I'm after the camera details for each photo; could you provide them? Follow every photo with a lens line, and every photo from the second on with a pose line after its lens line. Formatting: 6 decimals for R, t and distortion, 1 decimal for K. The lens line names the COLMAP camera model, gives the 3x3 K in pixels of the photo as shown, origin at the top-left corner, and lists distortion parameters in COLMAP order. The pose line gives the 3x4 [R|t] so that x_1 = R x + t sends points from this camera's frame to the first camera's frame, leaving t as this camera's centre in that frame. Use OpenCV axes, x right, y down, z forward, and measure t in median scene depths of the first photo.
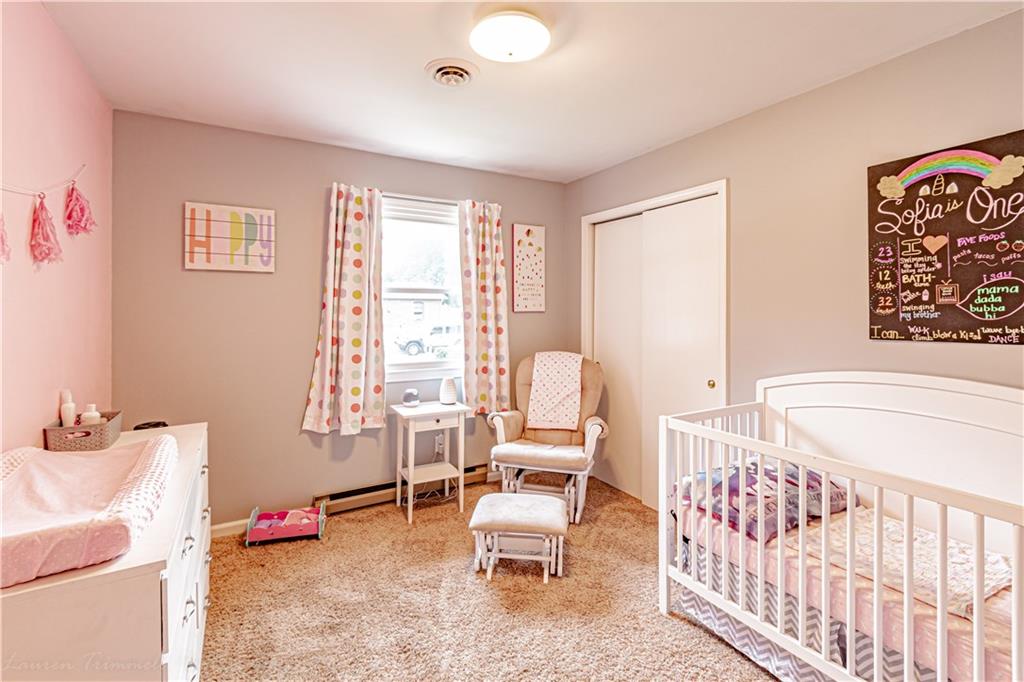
lens RADIAL K [[460.3, 0, 511.2], [0, 460.3, 307.4], [0, 0, 1]] dist [-0.001552, 0.000596]
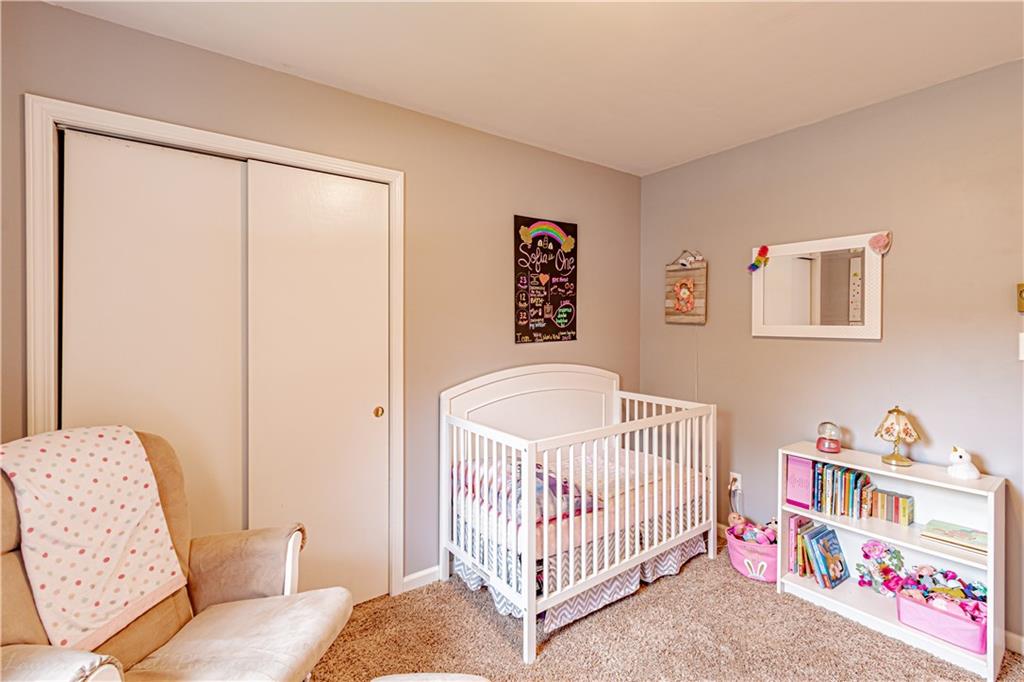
lens RADIAL K [[460.3, 0, 513.2], [0, 460.3, 325.0], [0, 0, 1]] dist [-0.001552, 0.000596]
pose [[-0.113559, -0.006468, 0.993510, -0.602482], [-0.001290, 0.999979, 0.006363, 0.006929], [-0.993530, -0.000559, -0.113565, 1.254388]]
